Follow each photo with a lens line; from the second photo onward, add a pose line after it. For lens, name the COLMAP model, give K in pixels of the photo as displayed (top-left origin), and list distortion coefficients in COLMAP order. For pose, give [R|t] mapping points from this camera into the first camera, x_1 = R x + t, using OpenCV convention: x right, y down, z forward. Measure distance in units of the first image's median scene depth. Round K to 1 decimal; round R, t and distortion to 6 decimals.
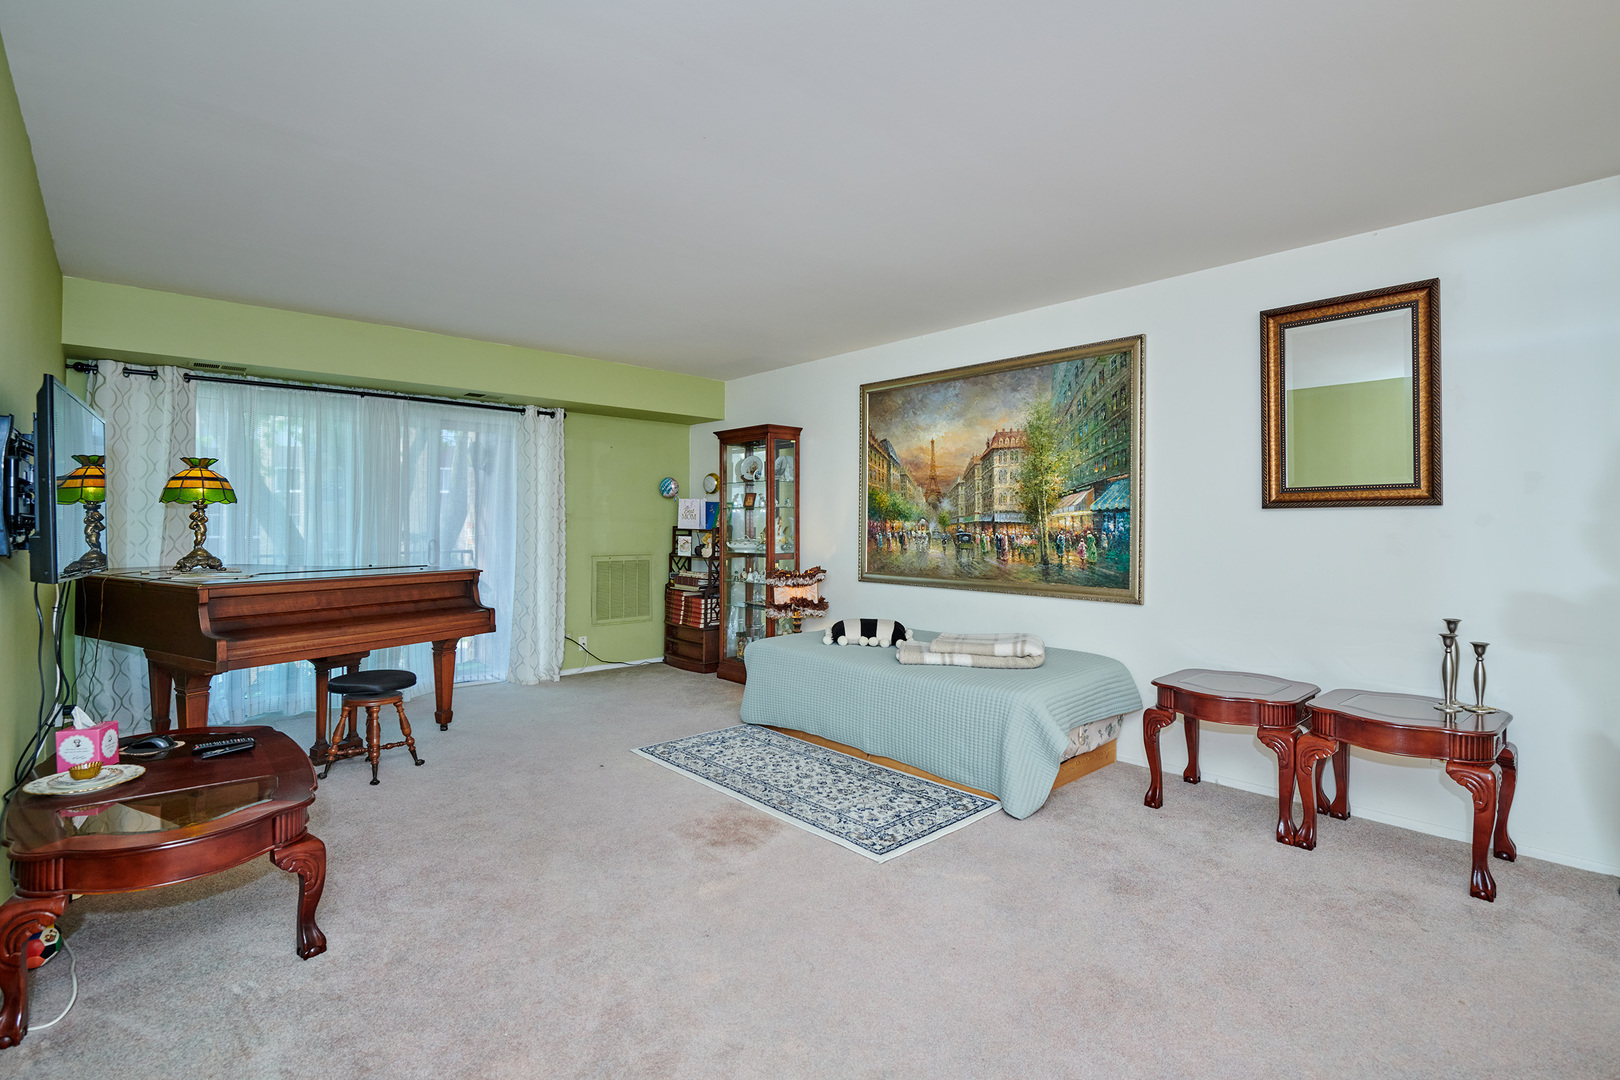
lens RADIAL K [[758.4, 0, 814.3], [0, 758.4, 529.9], [0, 0, 1]] dist [-0.005876, -0.000800]
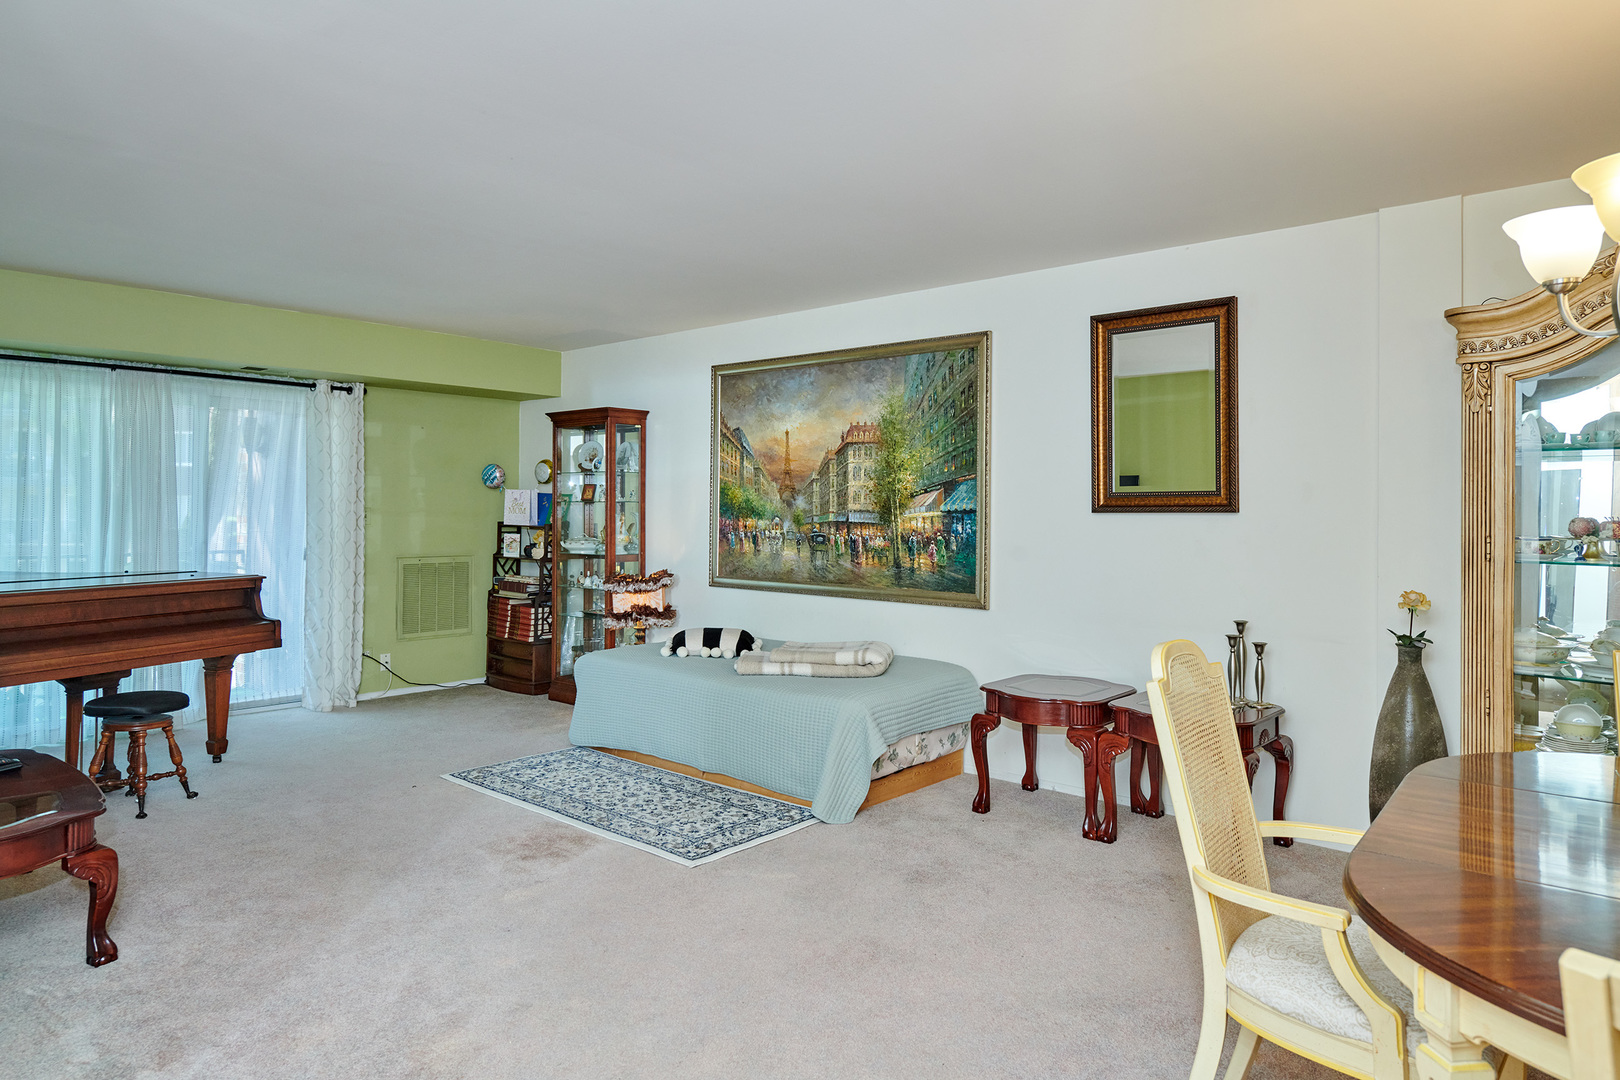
lens RADIAL K [[1001.8, 0, 818.5], [0, 1001.8, 509.7], [0, 0, 1]] dist [-0.001212, 0.001886]
pose [[0.993862, 0.003103, 0.110586, 0.078983], [-0.002394, 0.999976, -0.006543, -0.021007], [-0.110603, 0.006239, 0.993845, -0.258147]]
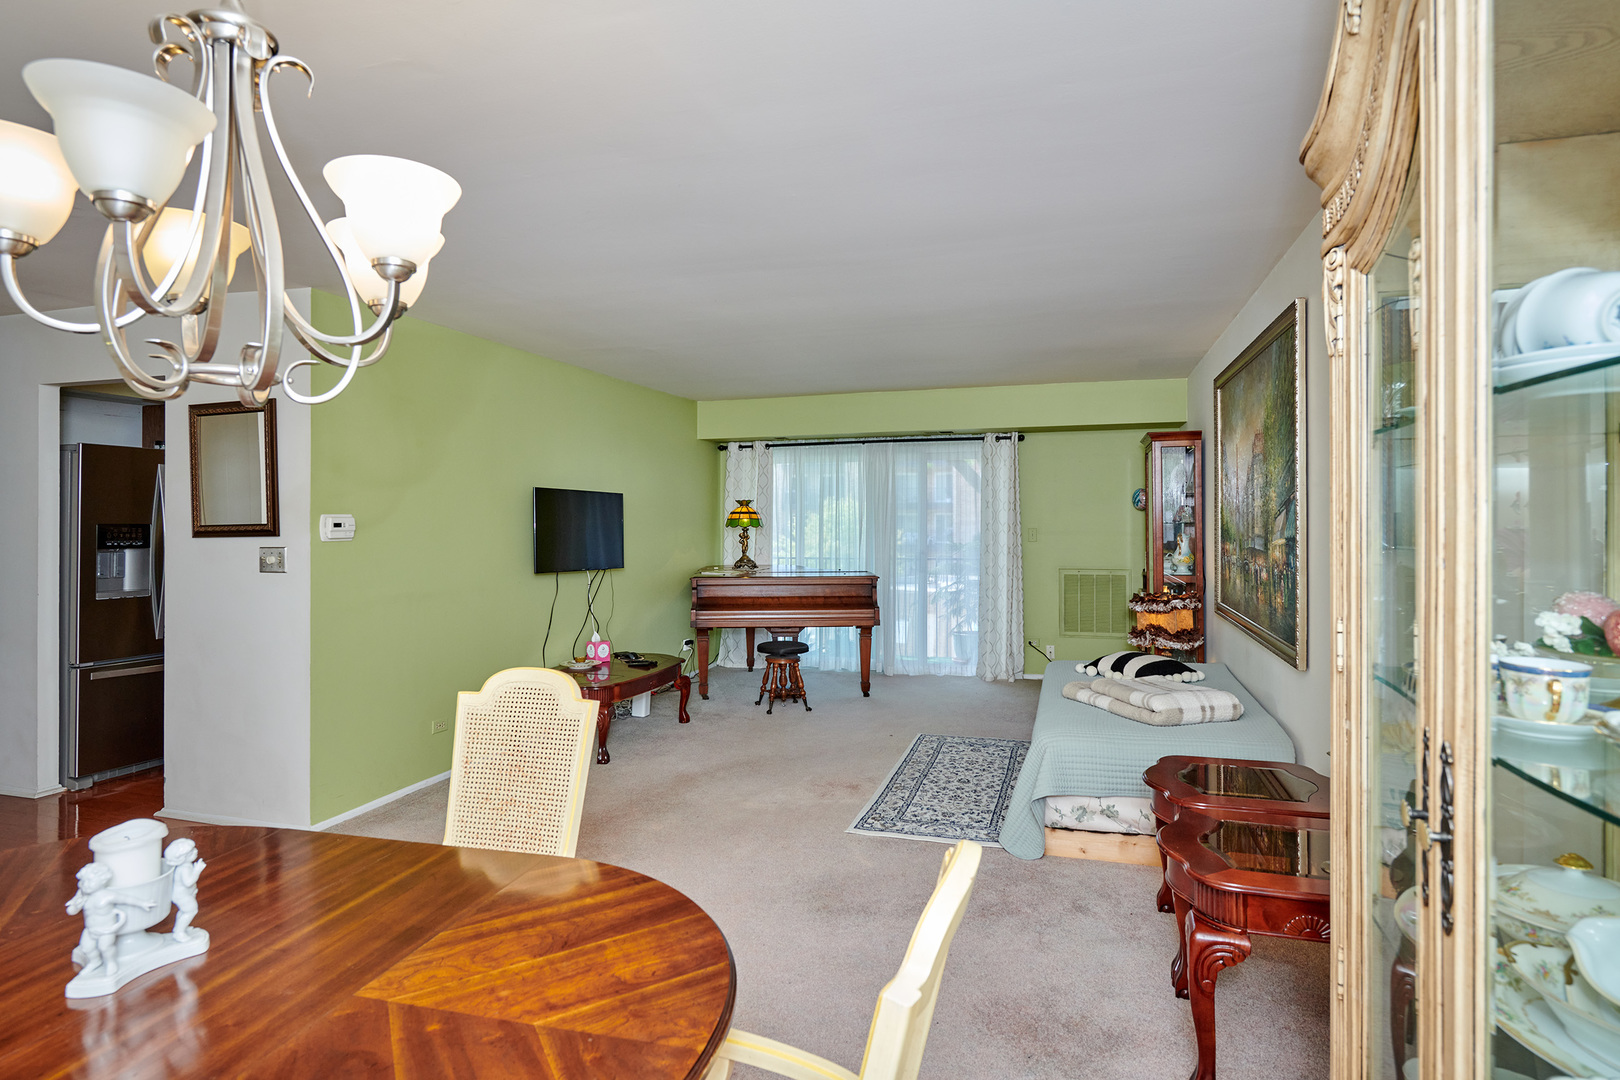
lens RADIAL K [[875.2, 0, 810.5], [0, 875.2, 528.0], [0, 0, 1]] dist [0.002904, 0.000095]
pose [[0.504245, 0.002293, -0.863558, 0.950987], [0.000856, 0.999995, 0.003155, -0.042433], [0.863560, -0.002330, 0.504240, 0.176033]]
